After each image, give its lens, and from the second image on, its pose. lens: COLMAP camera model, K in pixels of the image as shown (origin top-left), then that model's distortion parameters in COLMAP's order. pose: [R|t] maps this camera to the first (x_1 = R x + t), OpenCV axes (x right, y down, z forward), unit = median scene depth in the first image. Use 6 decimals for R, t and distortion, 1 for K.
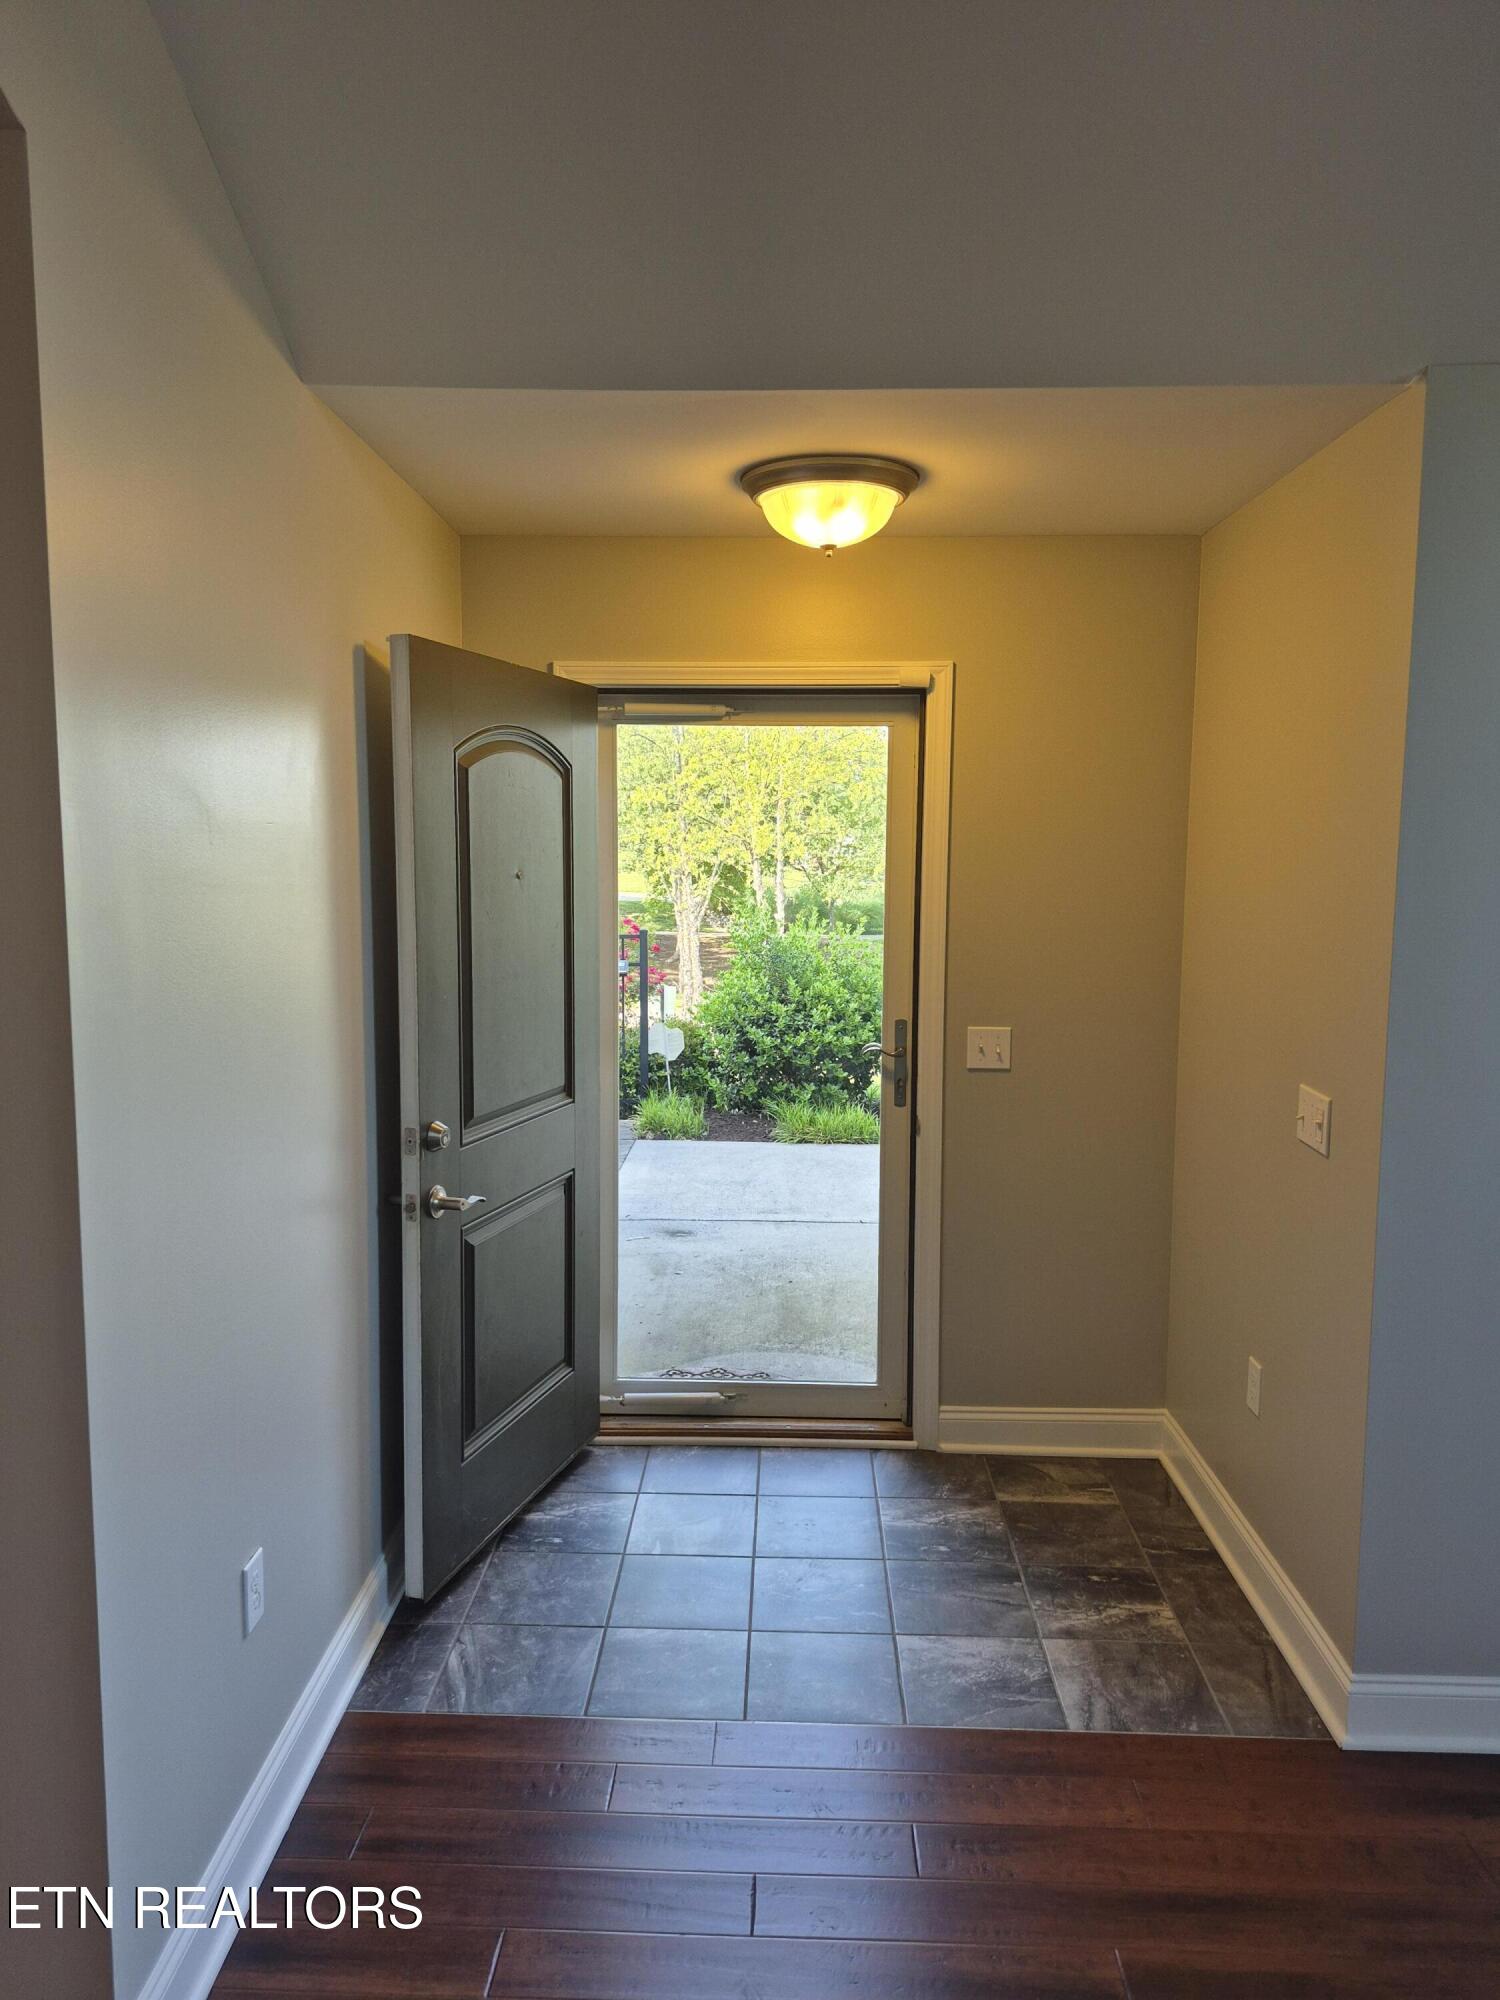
lens RADIAL K [[1380.3, 0, 745.9], [0, 1380.3, 987.1], [0, 0, 1]] dist [0.077118, -0.087785]
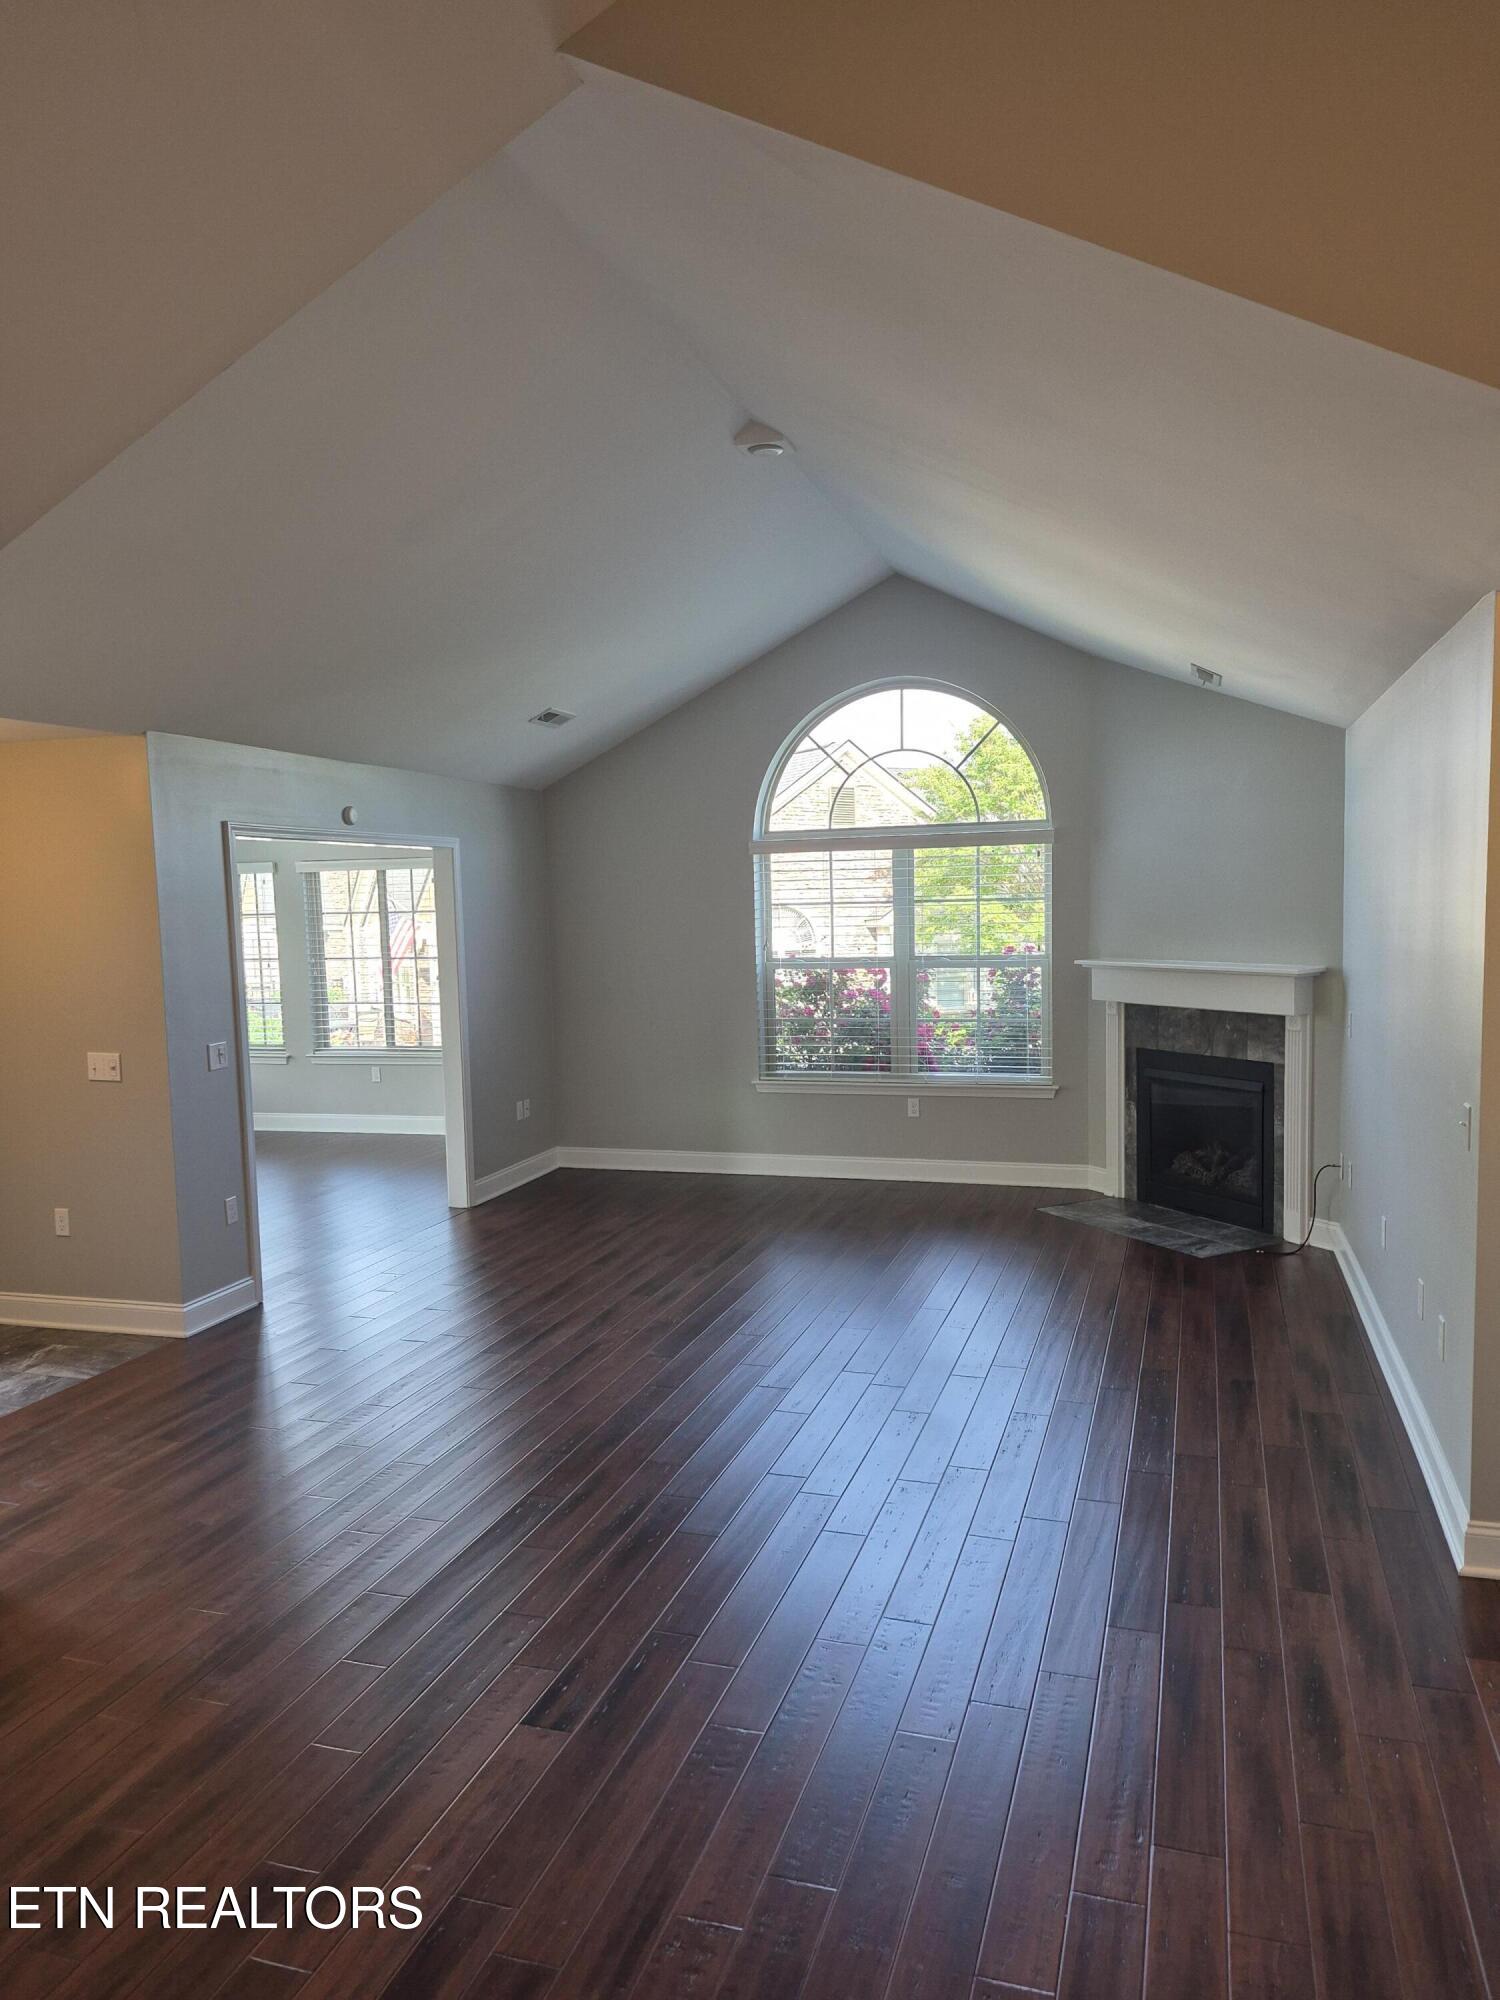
lens RADIAL K [[1380.3, 0, 774.5], [0, 1380.3, 1023.6], [0, 0, 1]] dist [0.077118, -0.087785]
pose [[0.265502, -0.107280, 0.958123, -0.980175], [0.122896, 0.989449, 0.076732, -0.003425], [-0.956245, 0.097377, 0.275885, -0.387035]]
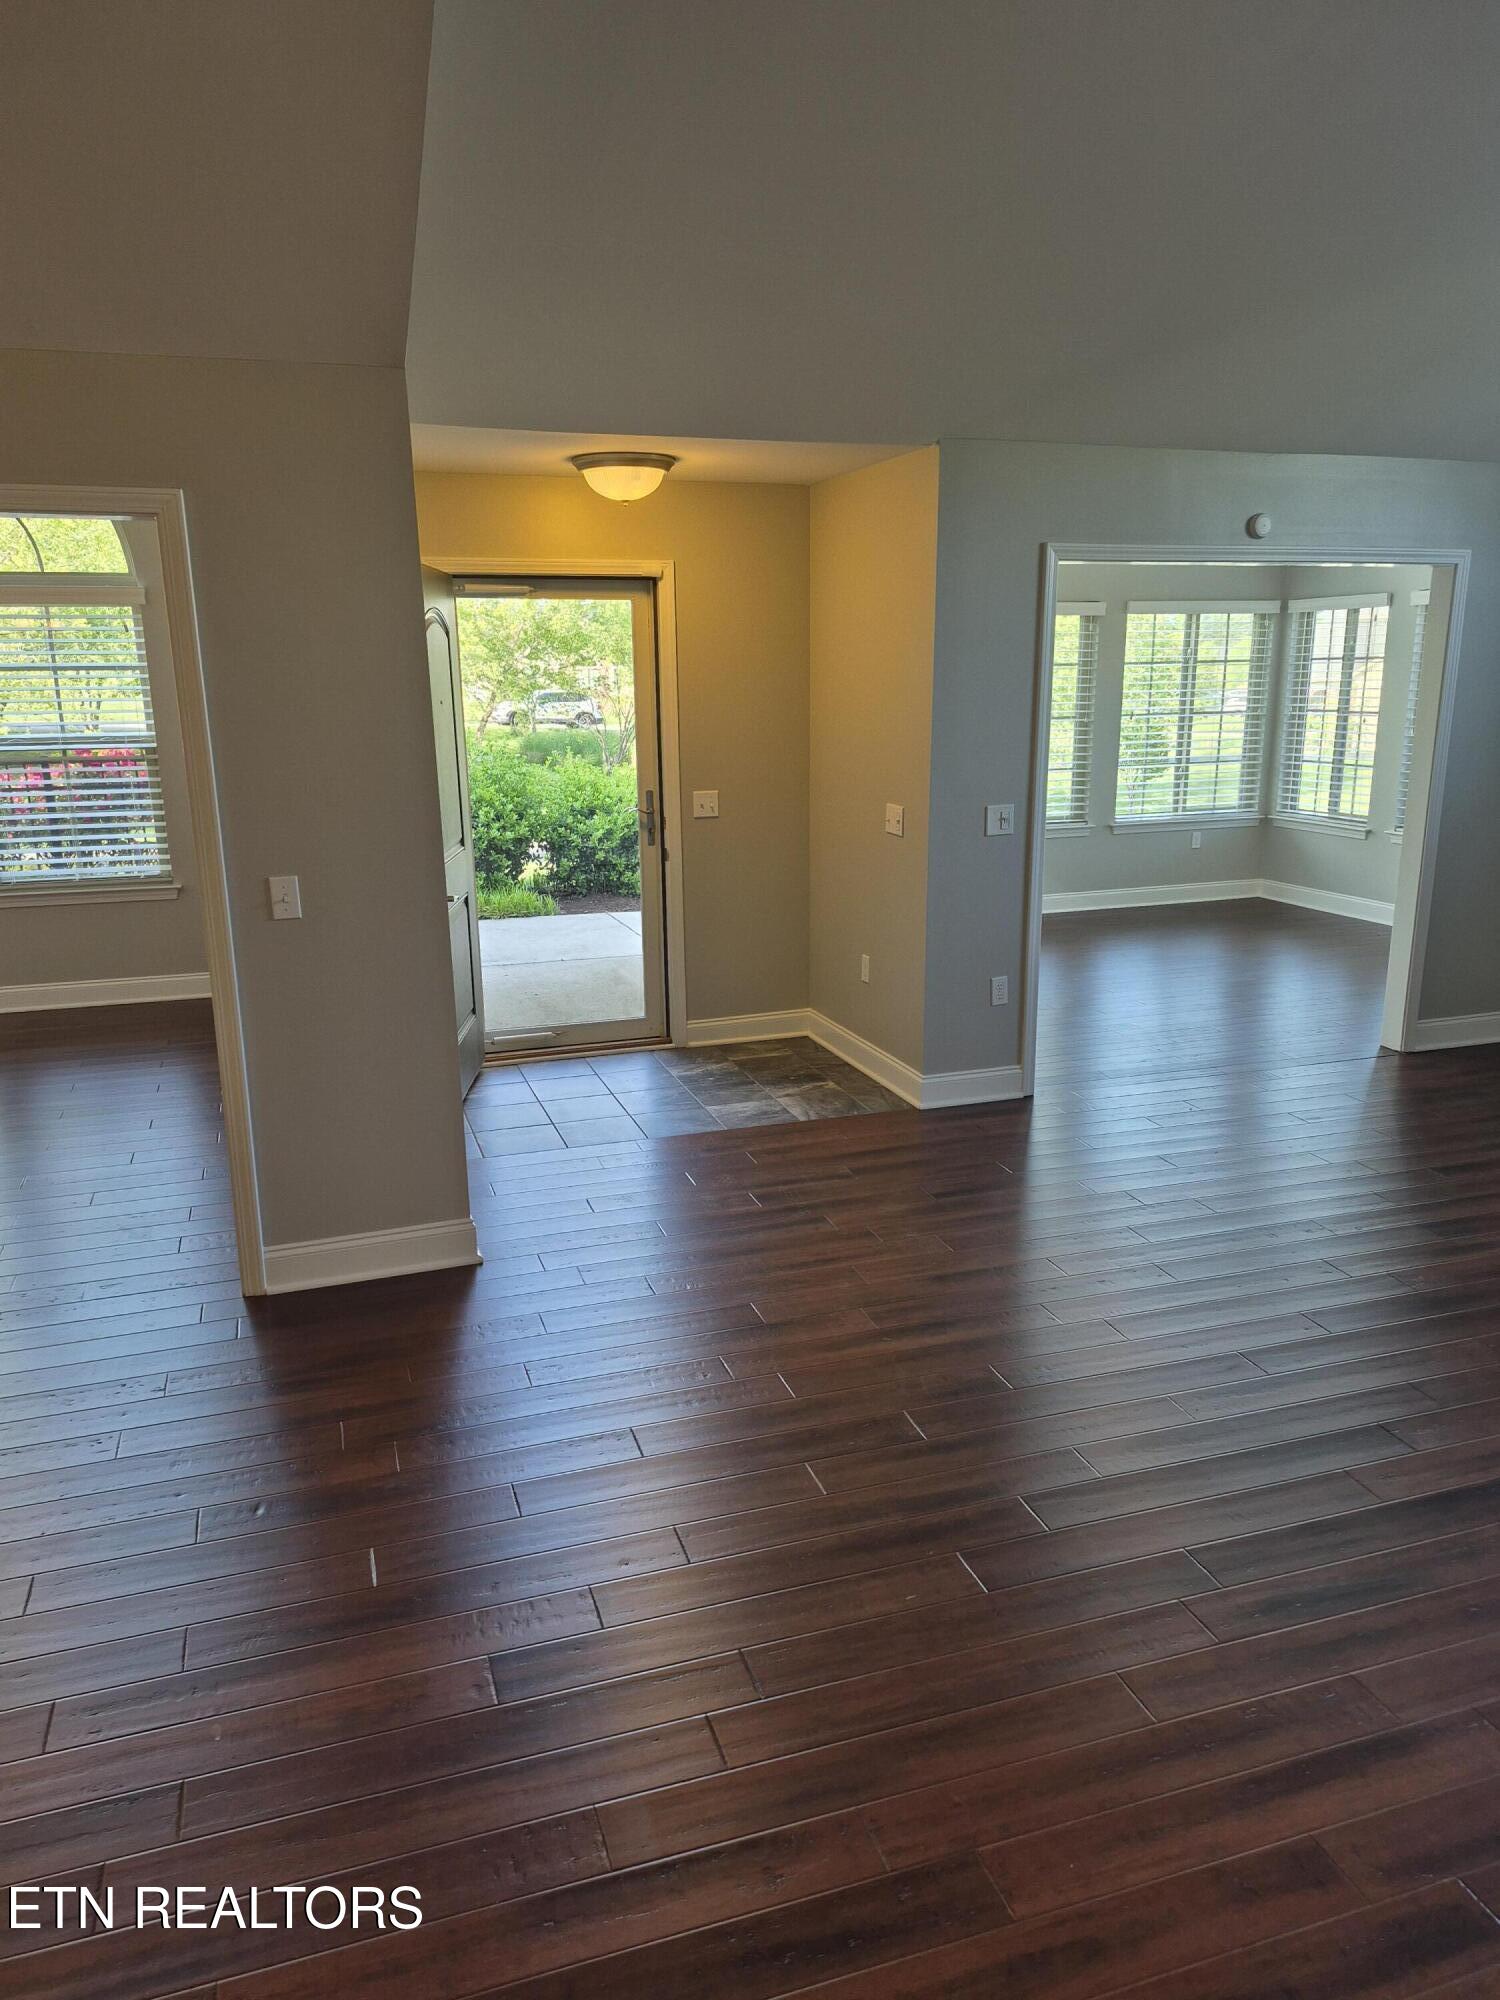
lens RADIAL K [[1380.3, 0, 739.0], [0, 1380.3, 1033.2], [0, 0, 1]] dist [0.077118, -0.087785]
pose [[0.941225, -0.107433, 0.320241, -0.354029], [0.055424, 0.984343, 0.167325, 0.040028], [-0.333203, -0.139741, 0.932442, -0.612264]]
